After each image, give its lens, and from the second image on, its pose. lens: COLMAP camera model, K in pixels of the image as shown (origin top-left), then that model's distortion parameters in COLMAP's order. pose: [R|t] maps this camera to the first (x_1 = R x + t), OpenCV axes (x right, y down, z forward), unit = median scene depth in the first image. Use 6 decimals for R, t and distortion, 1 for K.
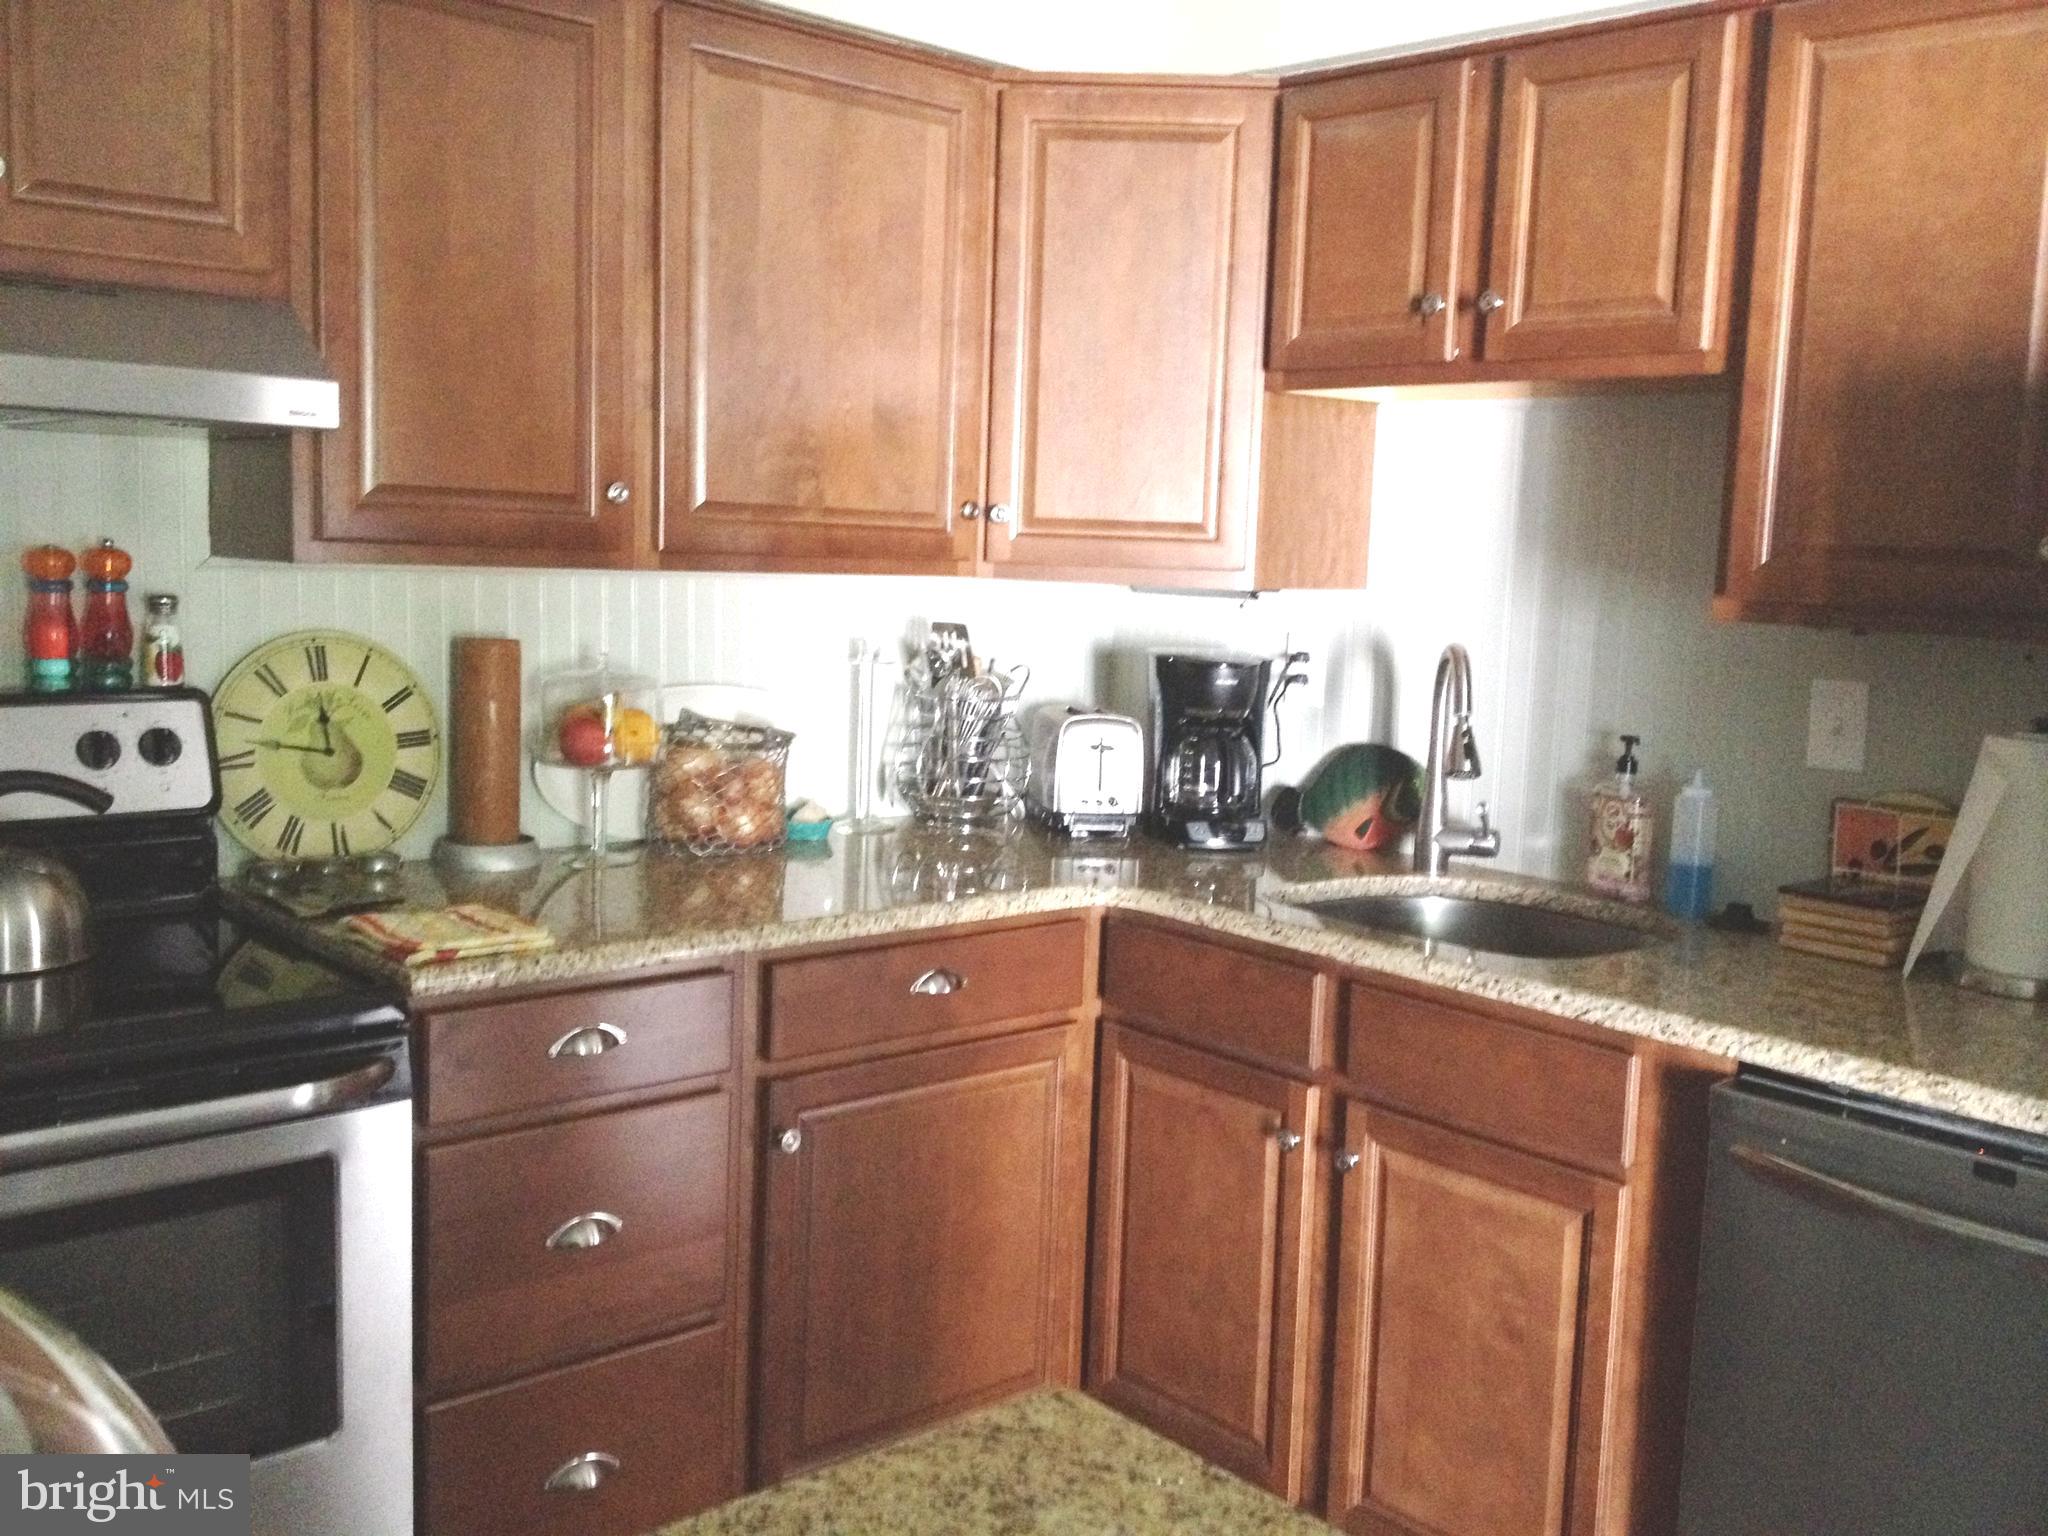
lens RADIAL K [[1924.5, 0, 1023.7], [0, 1924.5, 764.6], [0, 0, 1]] dist [0.128124, -0.266703]
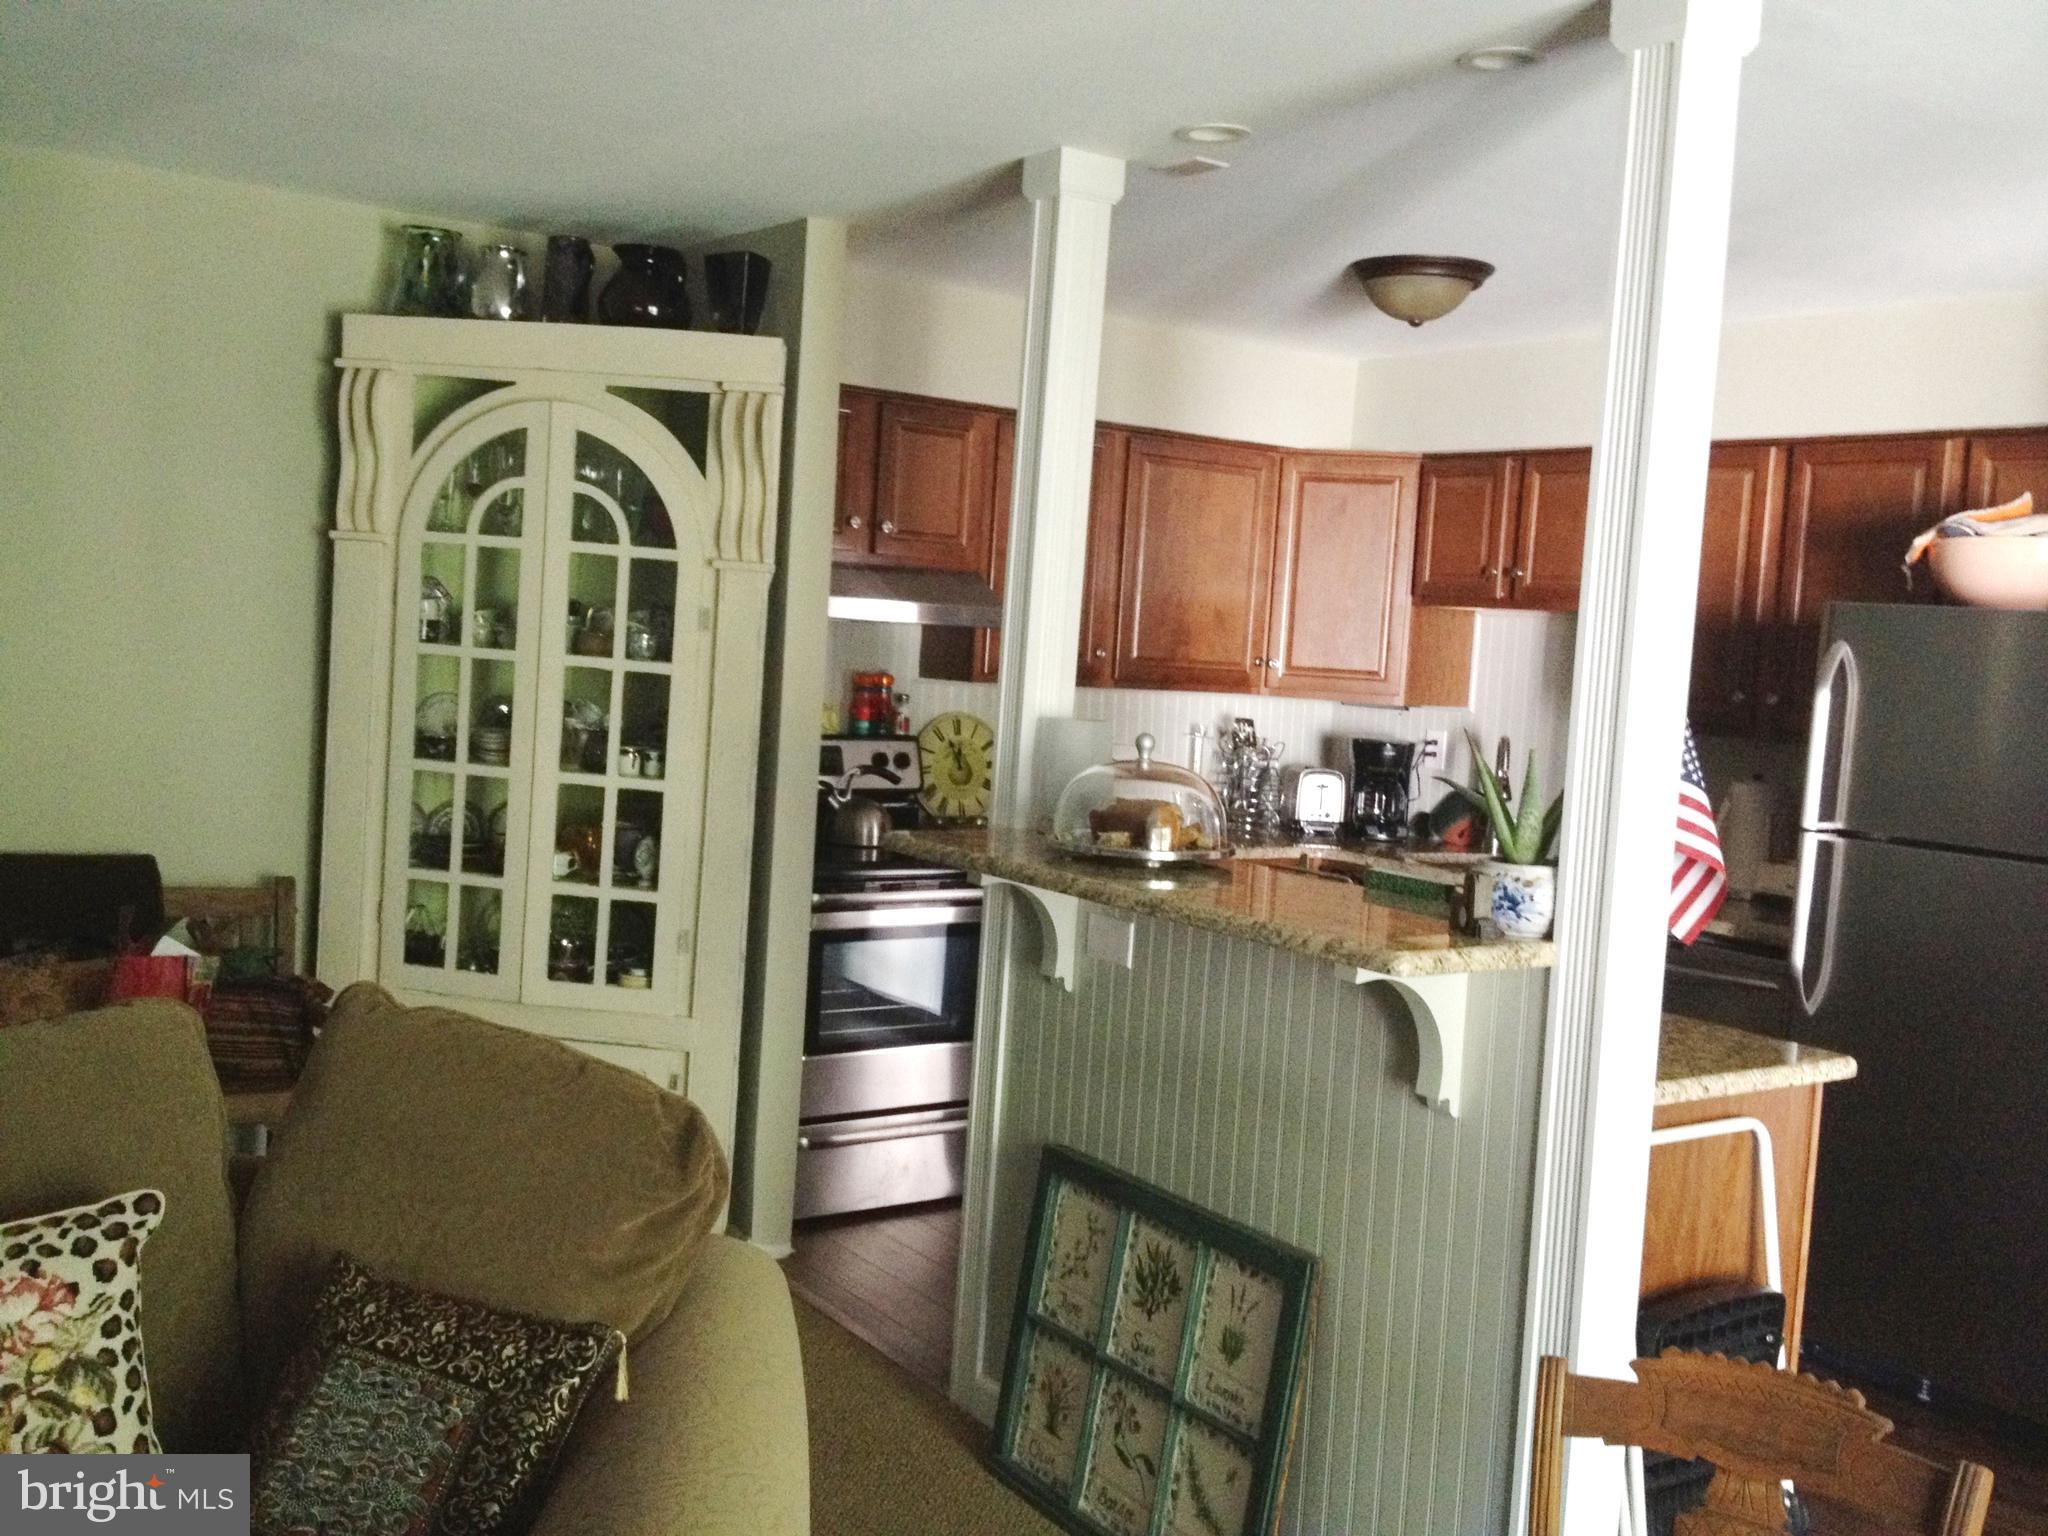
lens RADIAL K [[1996.6, 0, 1016.2], [0, 1996.6, 761.2], [0, 0, 1]] dist [0.081543, -0.013214]
pose [[0.992977, 0.032968, -0.113622, -0.041729], [-0.039652, 0.997582, -0.057075, 0.105772], [0.111465, 0.061179, 0.991883, -1.149320]]
